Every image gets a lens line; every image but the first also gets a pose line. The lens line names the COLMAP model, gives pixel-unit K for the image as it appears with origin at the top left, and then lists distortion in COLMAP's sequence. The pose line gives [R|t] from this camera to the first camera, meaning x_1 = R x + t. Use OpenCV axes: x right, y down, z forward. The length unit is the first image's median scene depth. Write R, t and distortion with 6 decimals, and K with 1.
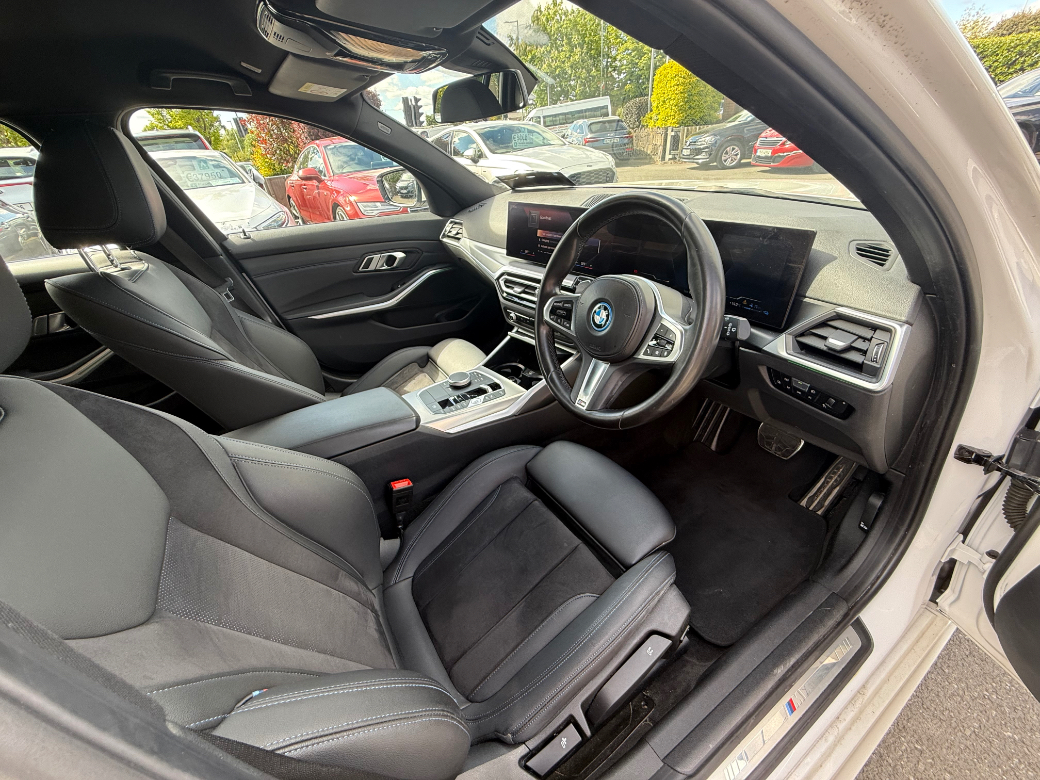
lens RADIAL K [[410.9, 0, 520.0], [0, 410.9, 390.0], [0, 0, 1]] dist [-0.001368, -0.000102]
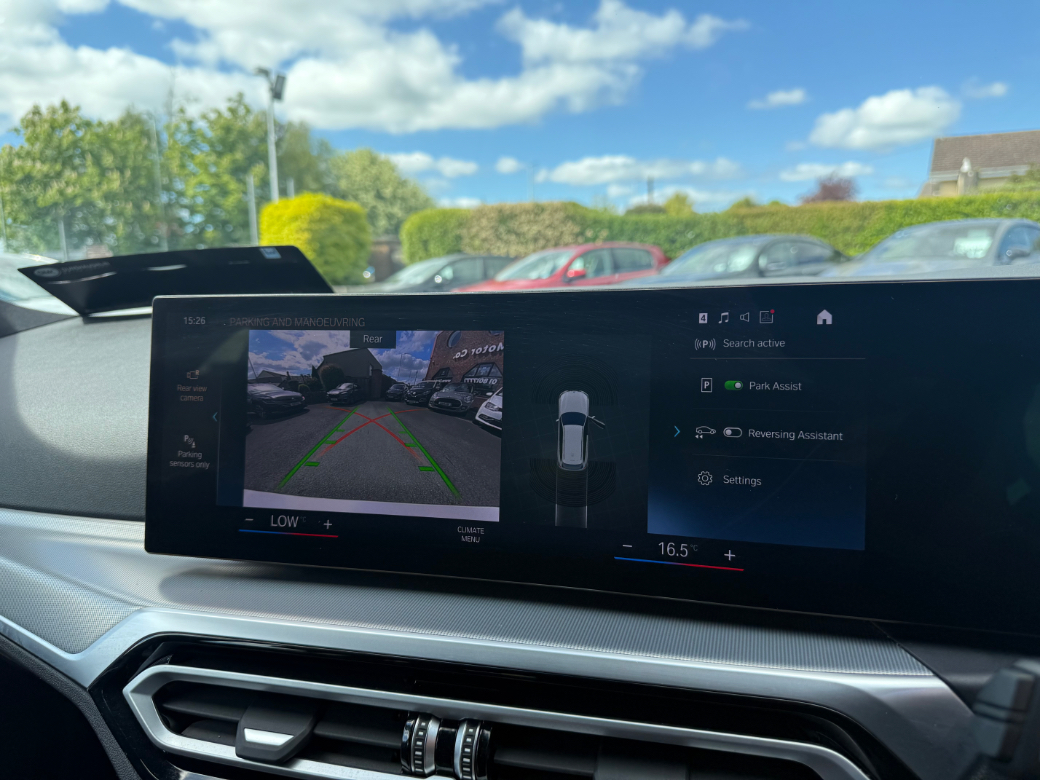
lens RADIAL K [[753.1, 0, 520.0], [0, 753.1, 390.0], [0, 0, 1]] dist [0.004778, -0.007818]
pose [[0.827250, -0.044543, 0.560066, -0.130343], [0.277797, 0.898901, -0.338830, -0.348012], [-0.488351, 0.435882, 0.755990, 0.933454]]
